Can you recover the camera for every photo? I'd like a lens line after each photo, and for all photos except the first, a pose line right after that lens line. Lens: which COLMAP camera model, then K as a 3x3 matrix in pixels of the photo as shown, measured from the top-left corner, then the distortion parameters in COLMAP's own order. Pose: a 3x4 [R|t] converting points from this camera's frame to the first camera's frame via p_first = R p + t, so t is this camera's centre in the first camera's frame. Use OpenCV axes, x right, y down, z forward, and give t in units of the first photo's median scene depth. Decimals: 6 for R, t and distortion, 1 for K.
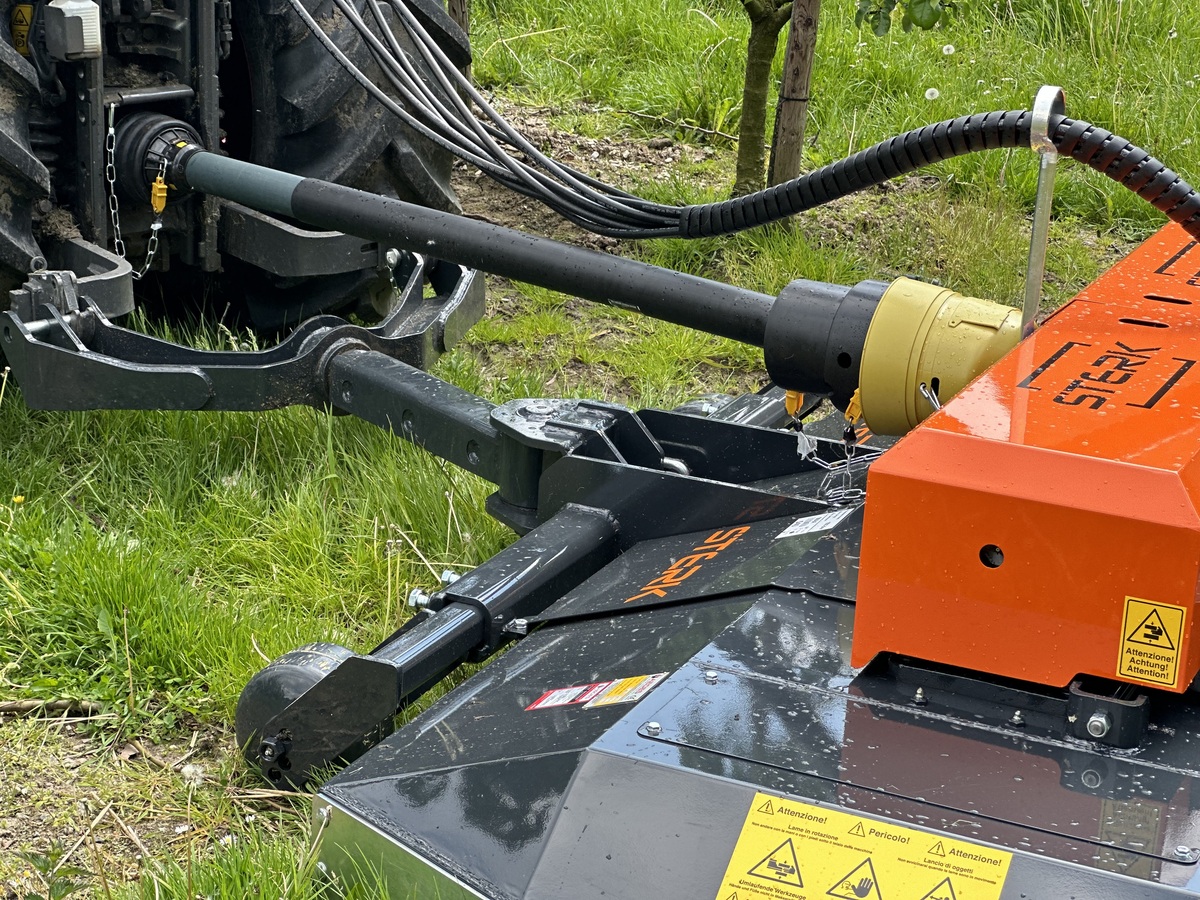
lens RADIAL K [[2782.2, 0, 607.1], [0, 2782.2, 458.9], [0, 0, 1]] dist [0.133378, 0.000000]
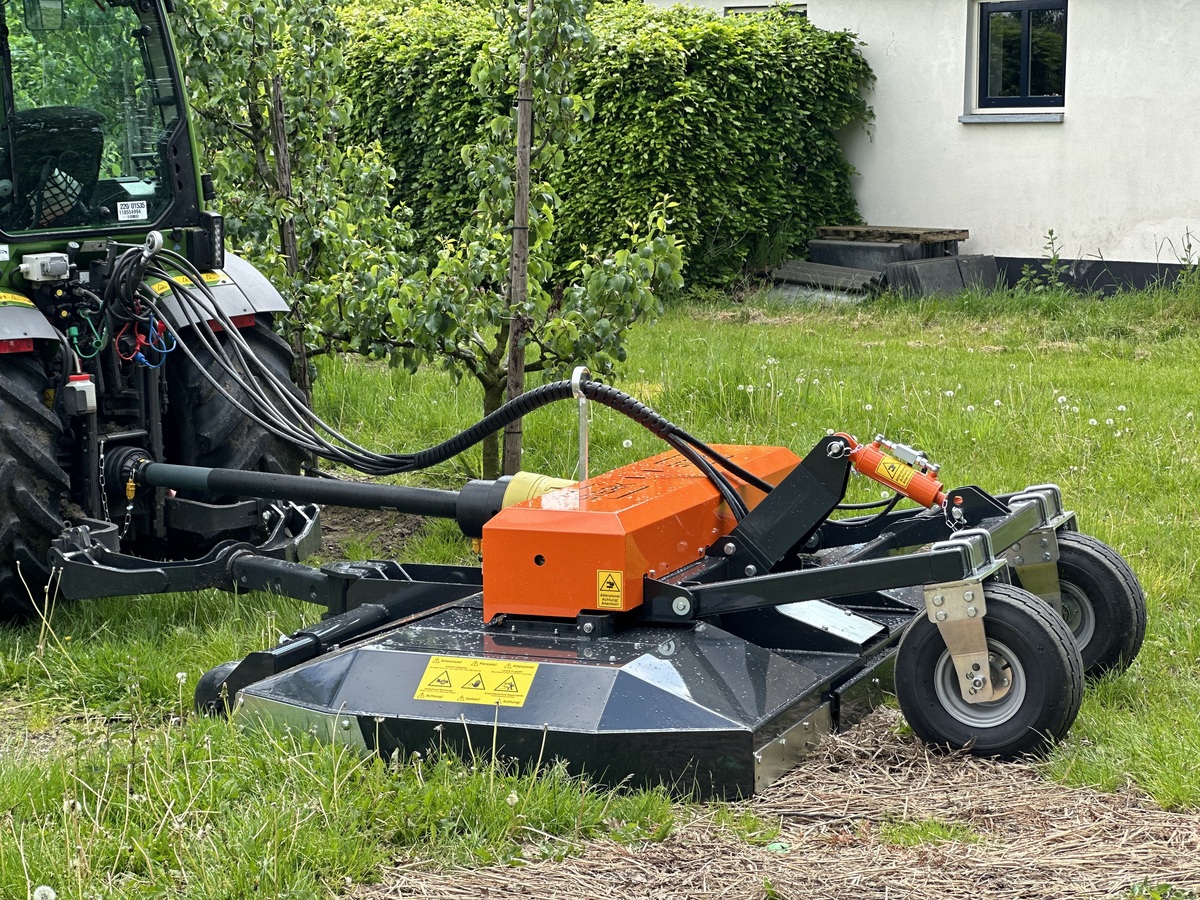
lens RADIAL K [[2782.2, 0, 599.6], [0, 2782.2, 443.3], [0, 0, 1]] dist [0.133378, 0.000000]
pose [[0.996870, -0.067277, 0.041531, 0.066657], [0.073658, 0.981160, -0.178605, 0.227747], [-0.028733, 0.181105, 0.983044, -0.791051]]
